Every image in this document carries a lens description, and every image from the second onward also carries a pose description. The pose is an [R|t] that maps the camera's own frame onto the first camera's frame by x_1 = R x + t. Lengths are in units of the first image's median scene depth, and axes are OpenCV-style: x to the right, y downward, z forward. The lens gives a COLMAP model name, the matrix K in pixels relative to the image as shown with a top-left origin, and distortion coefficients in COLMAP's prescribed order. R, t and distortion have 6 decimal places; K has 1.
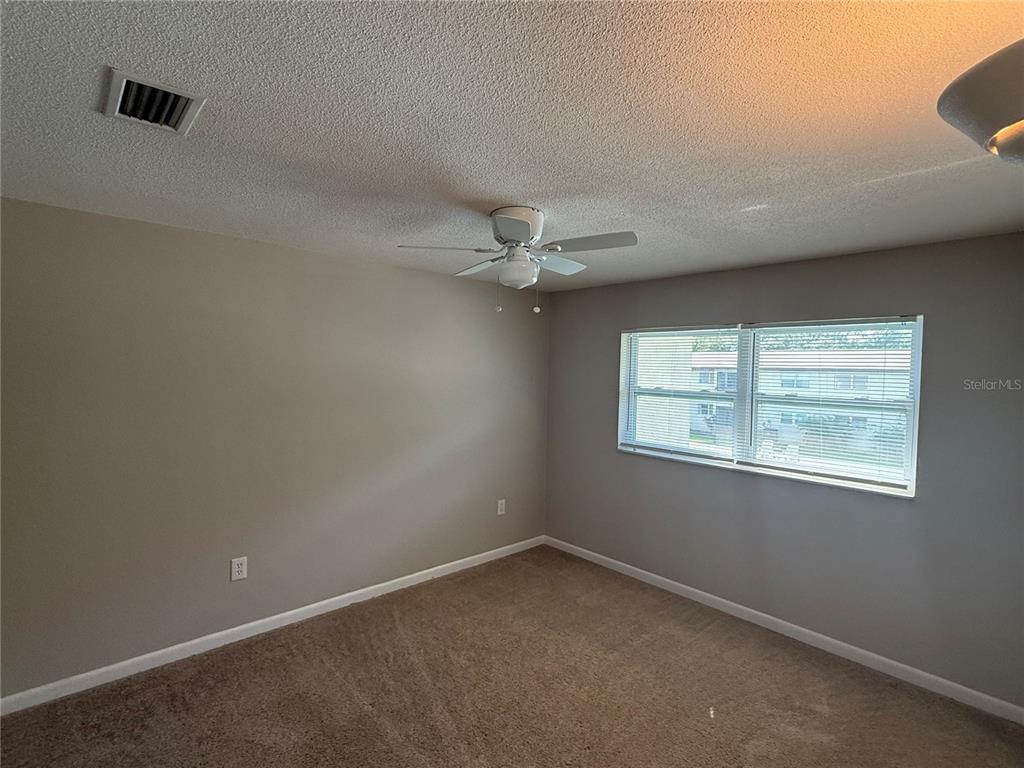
lens RADIAL K [[504.0, 0, 512.0], [0, 504.0, 384.0], [0, 0, 1]] dist [-0.002472, -0.000666]
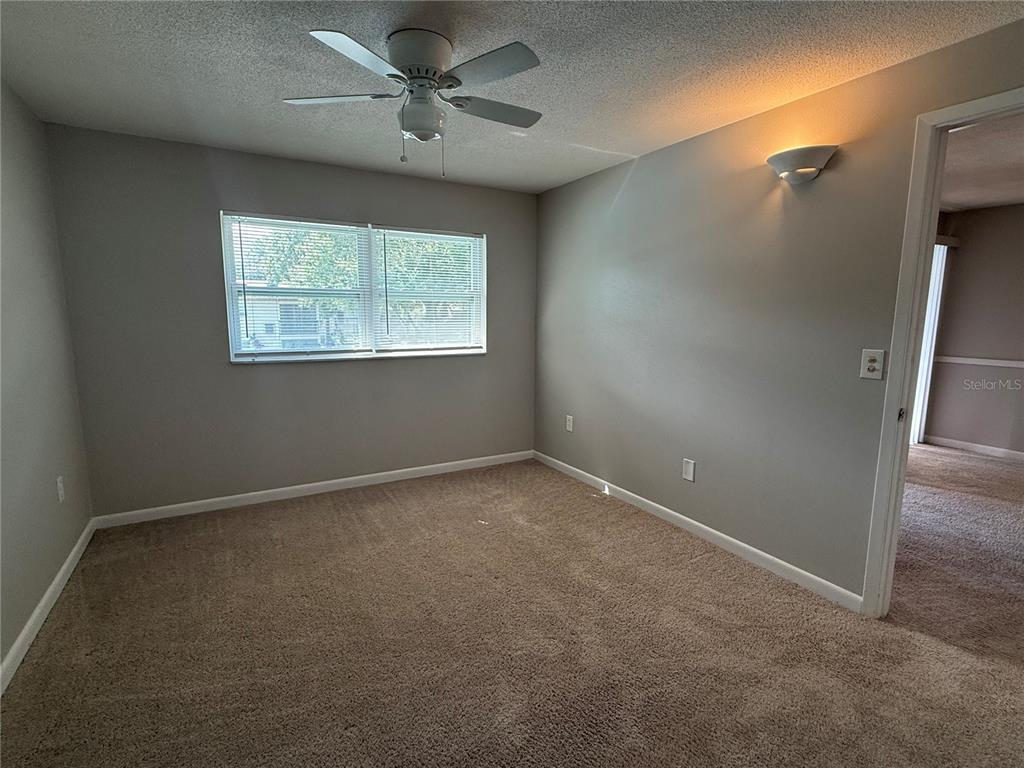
lens RADIAL K [[504.0, 0, 512.0], [0, 504.0, 384.0], [0, 0, 1]] dist [-0.002472, -0.000666]
pose [[0.220002, -0.182824, 0.958214, -0.582671], [0.013062, 0.982745, 0.184505, 0.023378], [-0.975412, -0.028076, 0.218594, 0.453815]]
